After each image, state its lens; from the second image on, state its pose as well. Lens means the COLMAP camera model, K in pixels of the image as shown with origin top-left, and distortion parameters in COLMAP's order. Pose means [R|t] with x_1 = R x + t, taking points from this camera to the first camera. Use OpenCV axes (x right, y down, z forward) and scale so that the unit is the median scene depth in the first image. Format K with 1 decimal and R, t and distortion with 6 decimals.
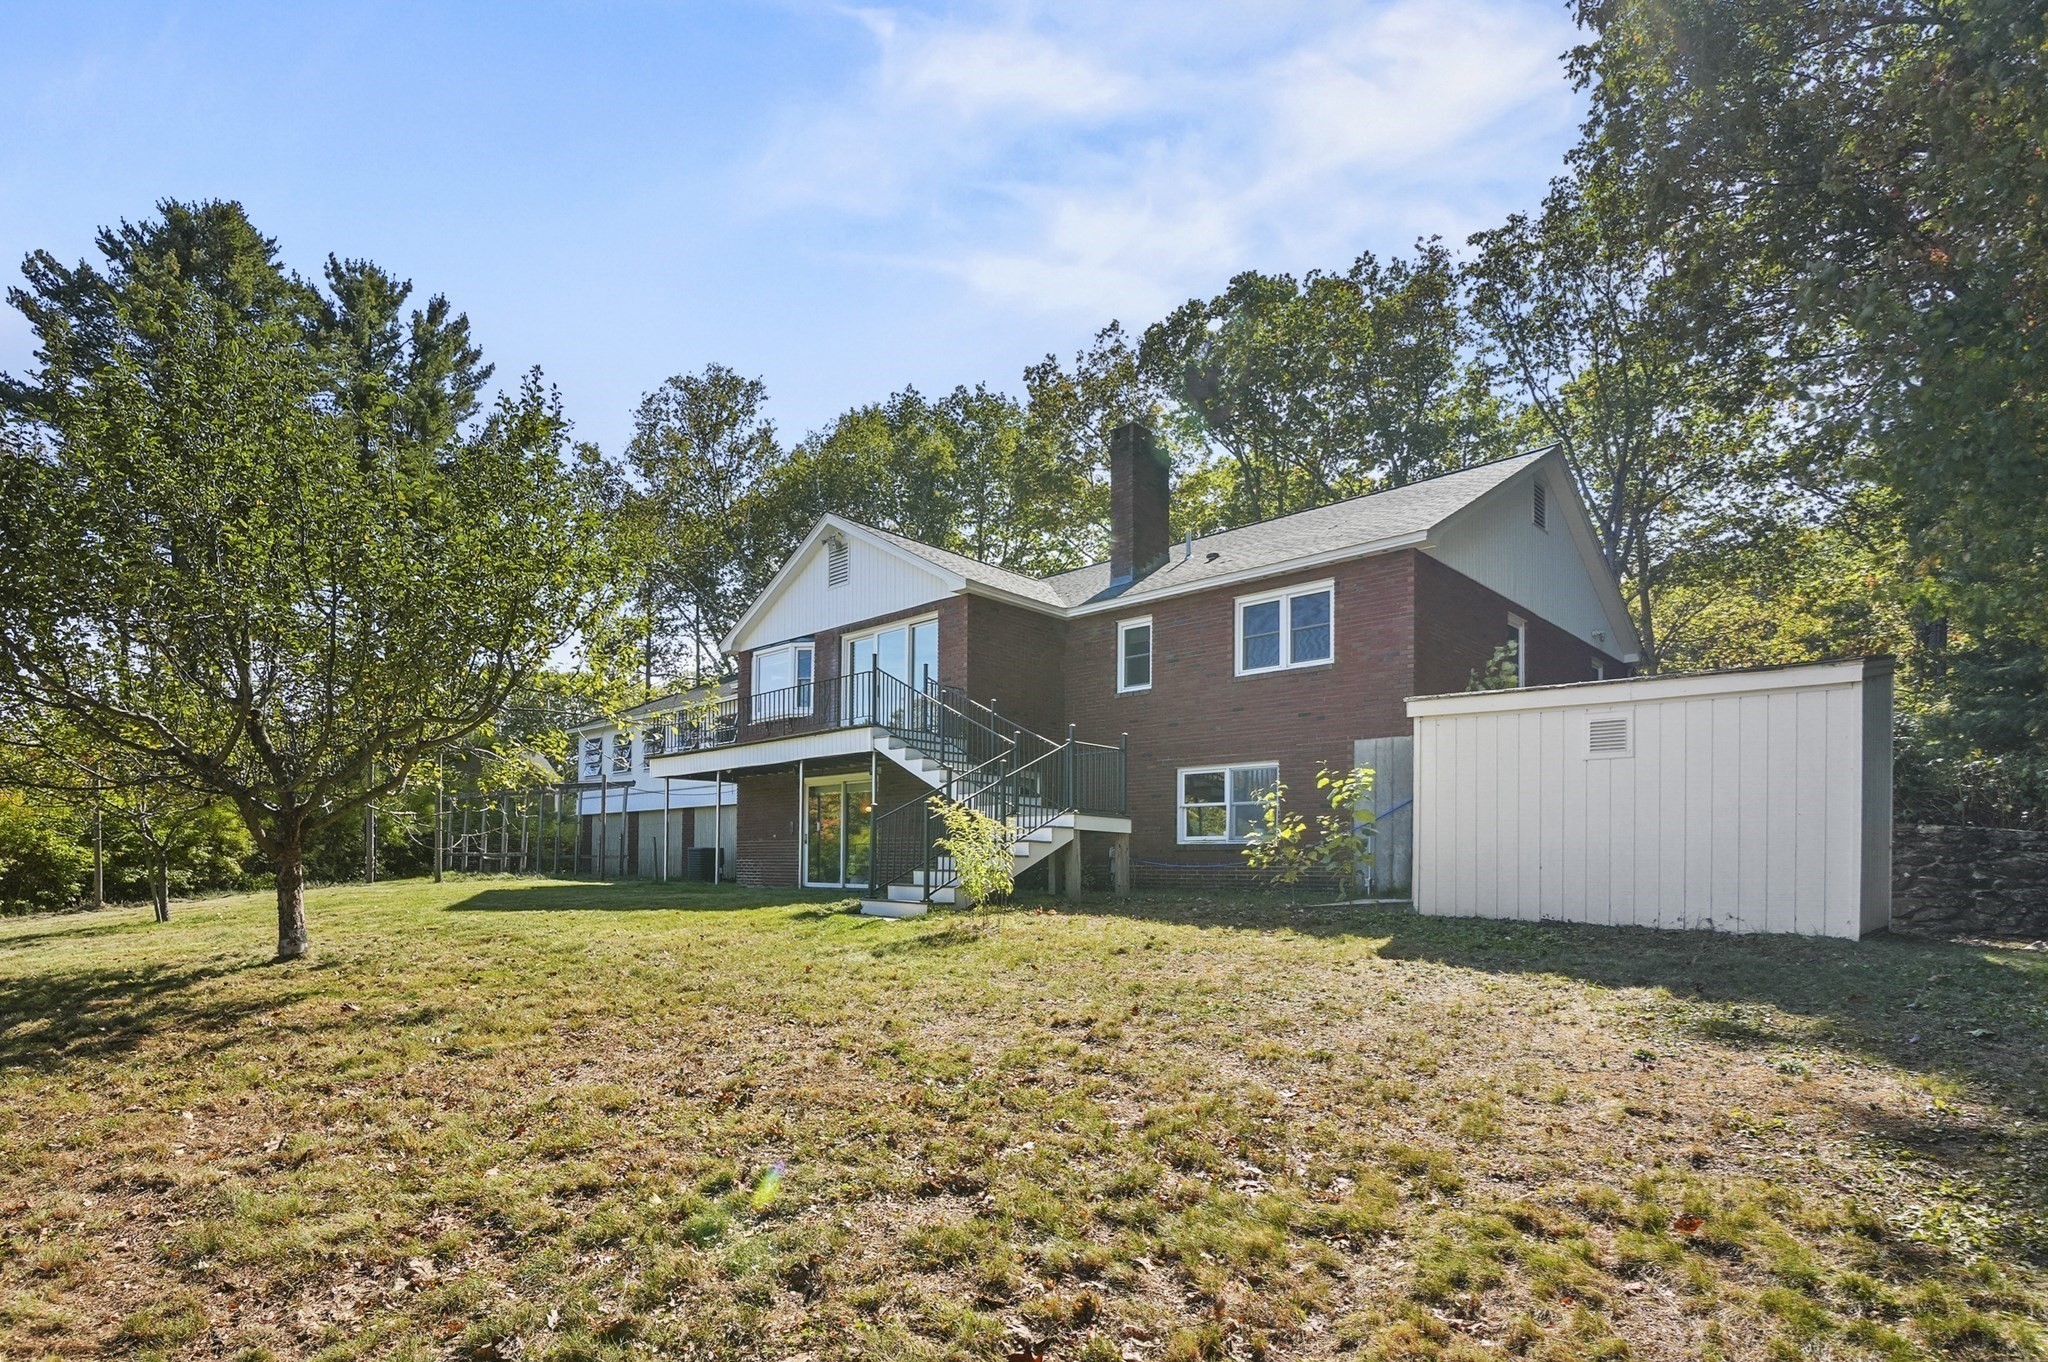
lens RADIAL K [[1008.2, 0, 1034.6], [0, 1008.2, 683.3], [0, 0, 1]] dist [-0.000886, 0.000015]
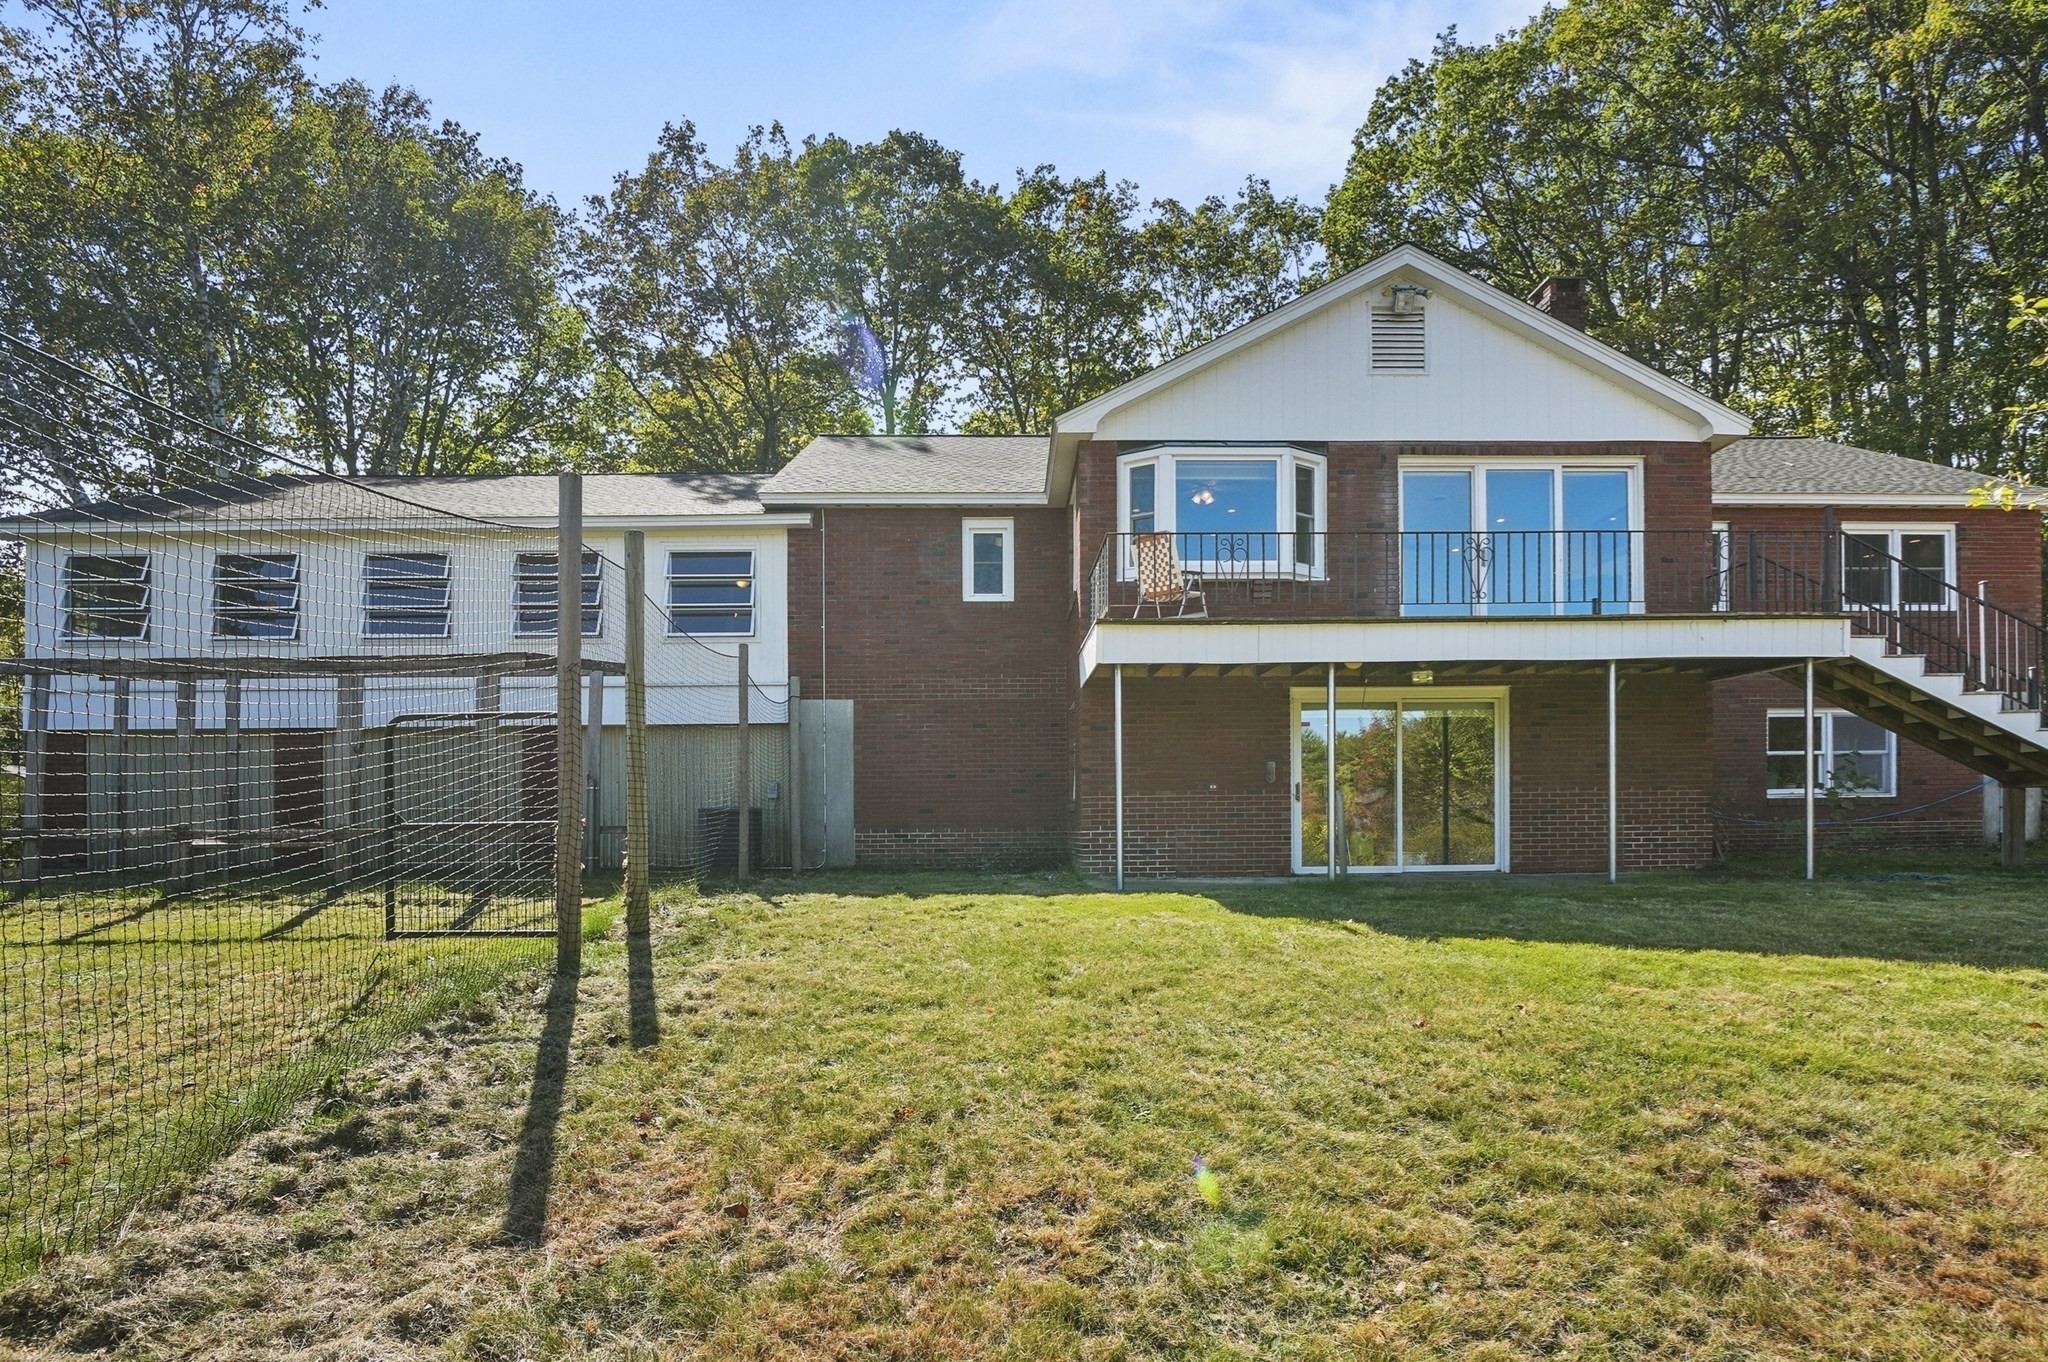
lens RADIAL K [[1008.2, 0, 1034.6], [0, 1008.2, 683.3], [0, 0, 1]] dist [-0.000886, 0.000015]
pose [[0.695554, 0.070841, 0.714973, -0.748495], [-0.109848, 0.993913, 0.008386, 0.103094], [-0.710027, -0.084371, 0.699102, 0.714183]]
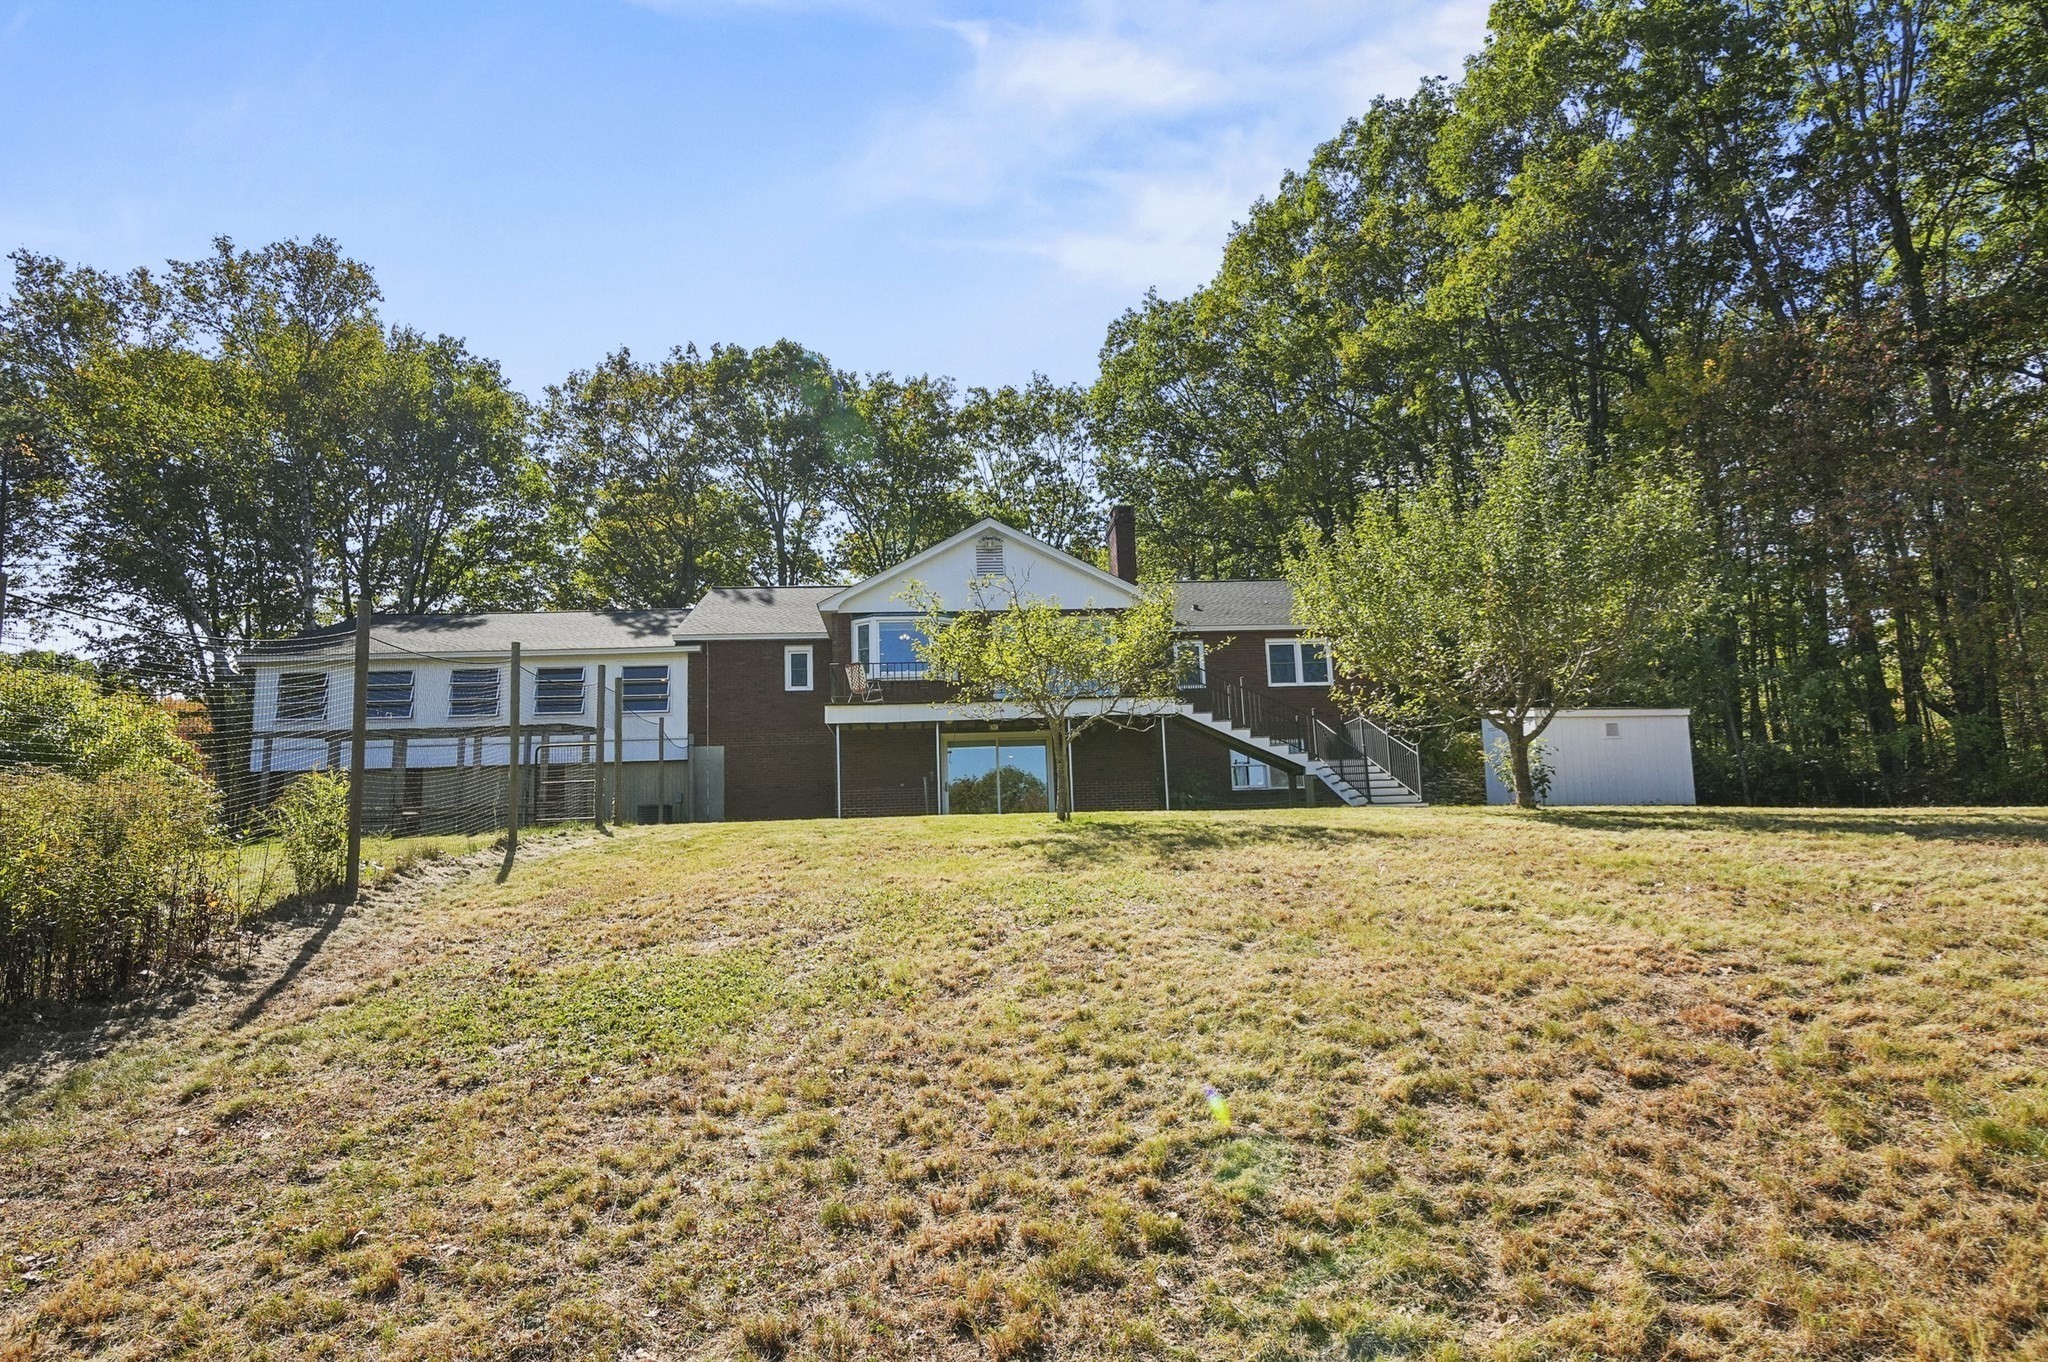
lens RADIAL K [[1008.2, 0, 1034.6], [0, 1008.2, 683.3], [0, 0, 1]] dist [-0.000886, 0.000015]
pose [[0.650953, 0.100837, 0.752391, -1.044743], [-0.089224, 0.994431, -0.056081, 0.092194], [-0.753856, -0.030625, 0.656326, 0.166788]]
